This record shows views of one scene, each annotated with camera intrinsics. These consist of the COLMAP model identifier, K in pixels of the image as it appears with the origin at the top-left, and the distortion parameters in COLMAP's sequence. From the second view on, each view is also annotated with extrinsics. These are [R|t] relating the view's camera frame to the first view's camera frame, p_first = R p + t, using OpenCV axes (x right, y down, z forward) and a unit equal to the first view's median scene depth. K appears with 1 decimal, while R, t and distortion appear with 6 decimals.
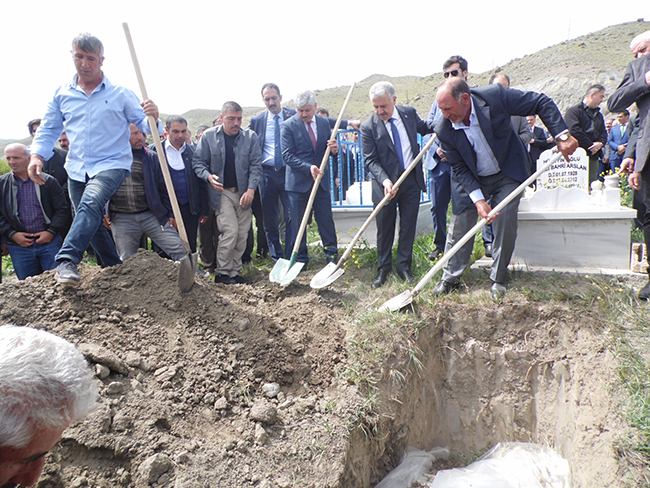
lens RADIAL K [[431.4, 0, 325.0], [0, 431.4, 244.0], [0, 0, 1]] dist [0.004818, -0.000320]
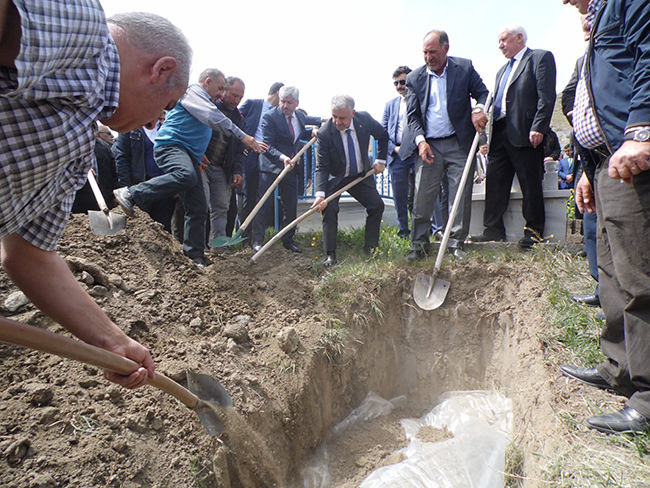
lens RADIAL K [[431.4, 0, 325.0], [0, 431.4, 244.0], [0, 0, 1]] dist [0.004818, -0.000320]
pose [[0.996901, 0.041459, 0.066860, -0.000231], [-0.035294, 0.995235, -0.090890, 0.241167], [-0.070310, 0.088248, 0.993614, -0.100407]]
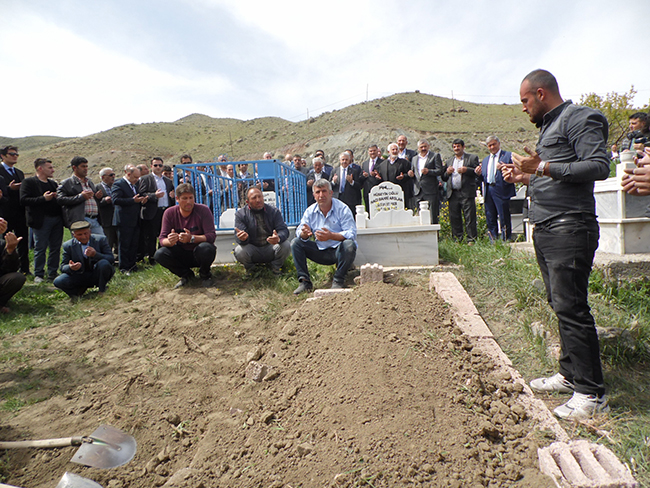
lens RADIAL K [[431.4, 0, 325.0], [0, 431.4, 244.0], [0, 0, 1]] dist [0.004818, -0.000320]
pose [[0.923725, -0.021102, 0.382474, -0.266009], [0.055115, 0.995414, -0.078191, 0.104109], [-0.379070, 0.093307, 0.920652, -0.257927]]
